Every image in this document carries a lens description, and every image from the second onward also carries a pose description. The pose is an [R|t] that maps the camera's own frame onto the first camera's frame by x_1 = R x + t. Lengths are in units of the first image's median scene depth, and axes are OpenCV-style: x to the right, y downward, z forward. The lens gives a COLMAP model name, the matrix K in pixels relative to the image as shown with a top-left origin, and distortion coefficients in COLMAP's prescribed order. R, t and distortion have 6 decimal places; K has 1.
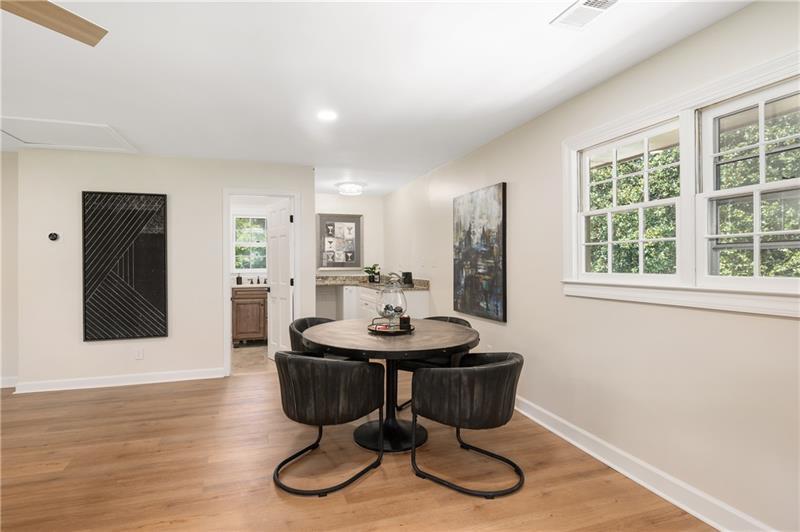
lens RADIAL K [[422.4, 0, 401.5], [0, 422.4, 264.7], [0, 0, 1]] dist [0.000563, 0.000461]
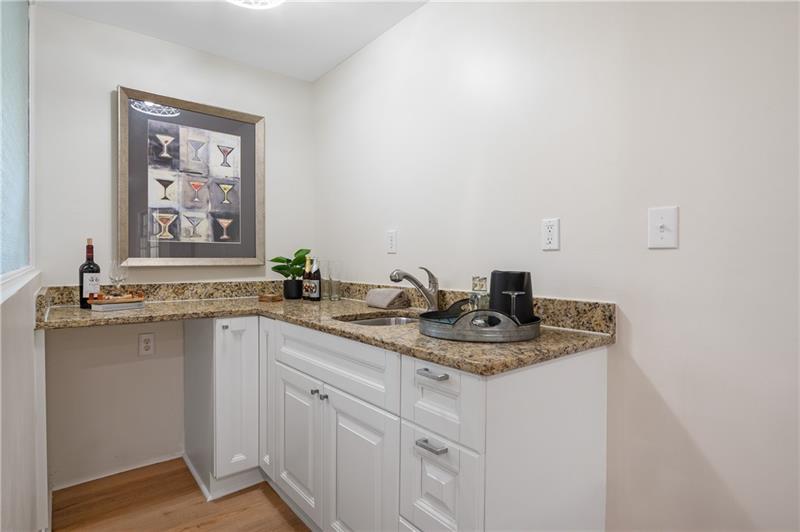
lens RADIAL K [[422.4, 0, 394.5], [0, 422.4, 263.6], [0, 0, 1]] dist [0.000563, 0.000461]
pose [[0.947914, -0.000516, 0.318526, -0.102245], [-0.000920, 0.999990, 0.004359, 0.009471], [-0.318526, -0.004425, 0.947904, 0.621886]]
